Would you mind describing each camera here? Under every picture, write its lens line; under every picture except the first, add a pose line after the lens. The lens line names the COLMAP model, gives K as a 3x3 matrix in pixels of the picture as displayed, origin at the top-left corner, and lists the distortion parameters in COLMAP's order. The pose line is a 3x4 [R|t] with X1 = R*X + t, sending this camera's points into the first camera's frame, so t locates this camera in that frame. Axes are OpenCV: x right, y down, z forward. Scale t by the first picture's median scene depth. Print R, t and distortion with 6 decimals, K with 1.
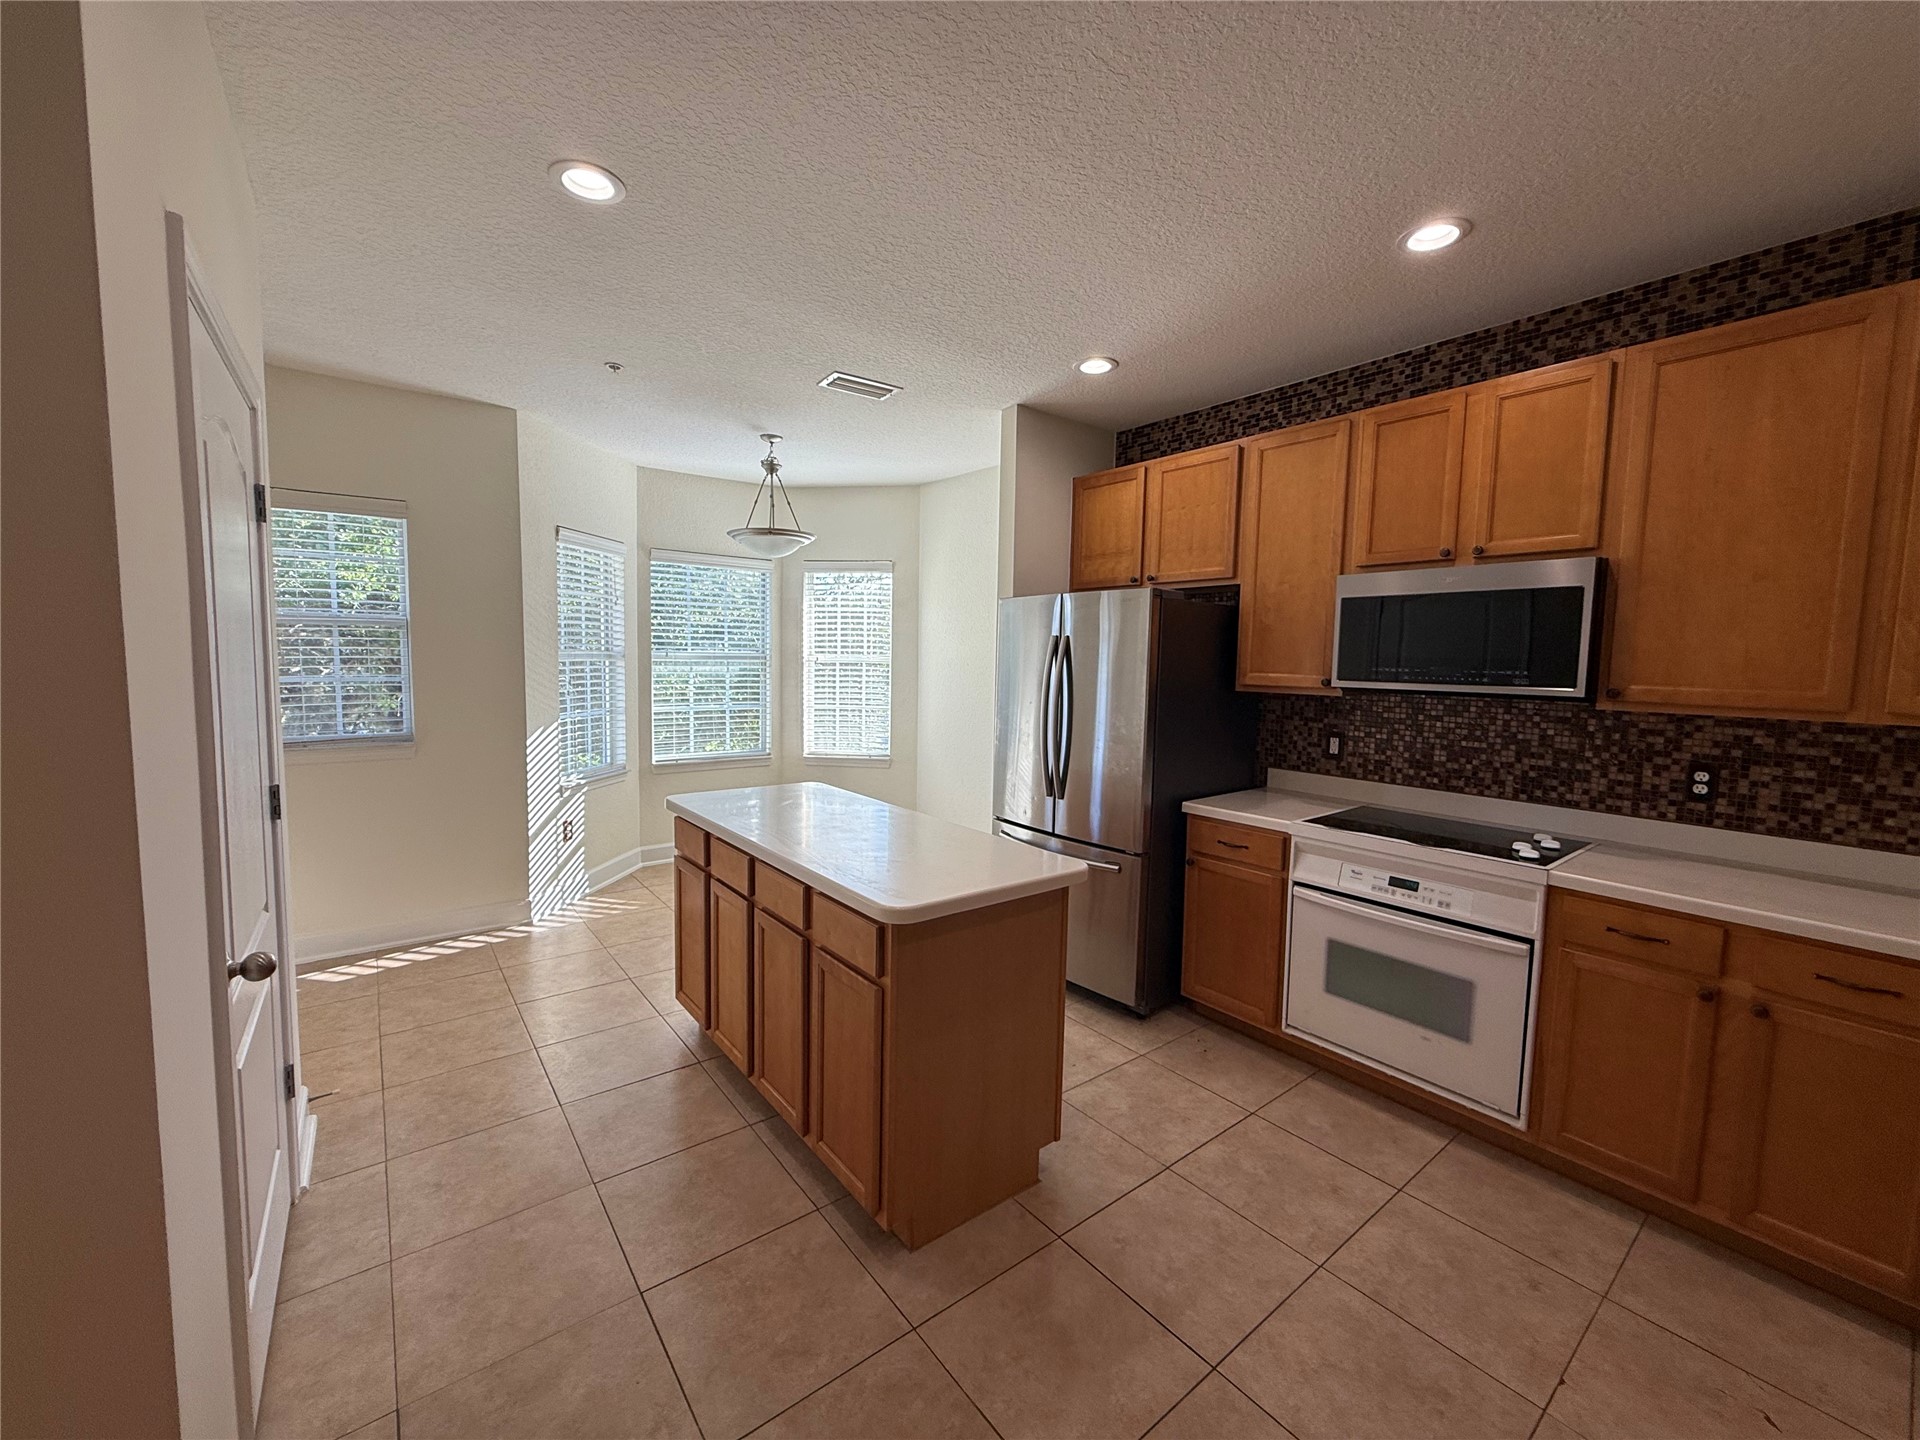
lens RADIAL K [[765.4, 0, 960.9], [0, 765.4, 722.9], [0, 0, 1]] dist [-0.000675, -0.000017]
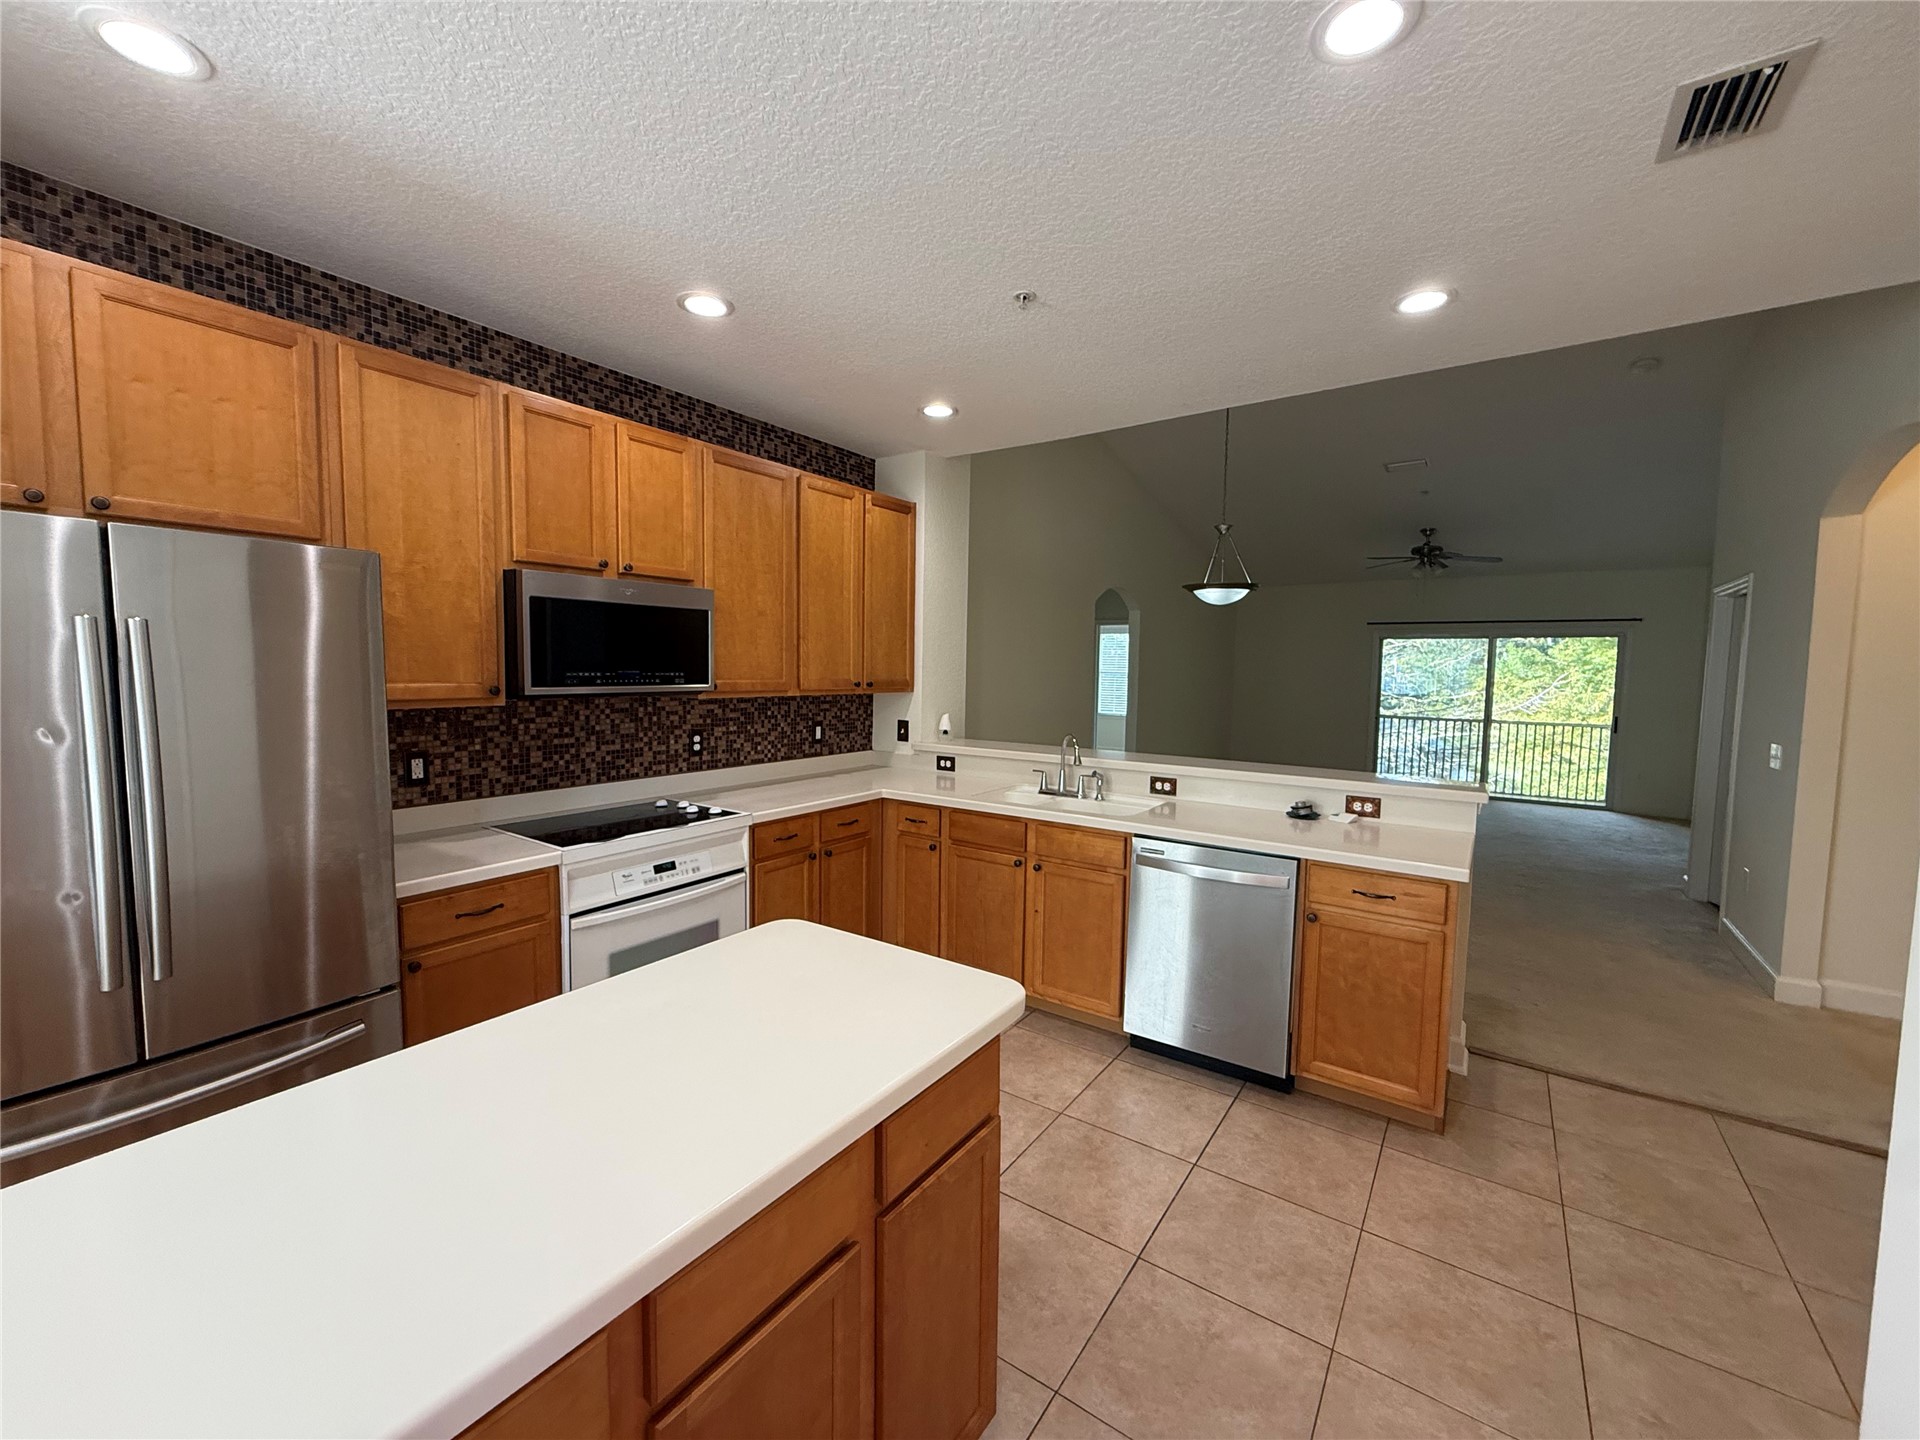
lens RADIAL K [[765.4, 0, 955.3], [0, 765.4, 720.7], [0, 0, 1]] dist [-0.000675, -0.000017]
pose [[-0.292603, -0.091184, 0.951876, -0.537734], [0.064706, 0.991273, 0.114848, -0.092847], [-0.954042, 0.095197, -0.284150, 0.830180]]
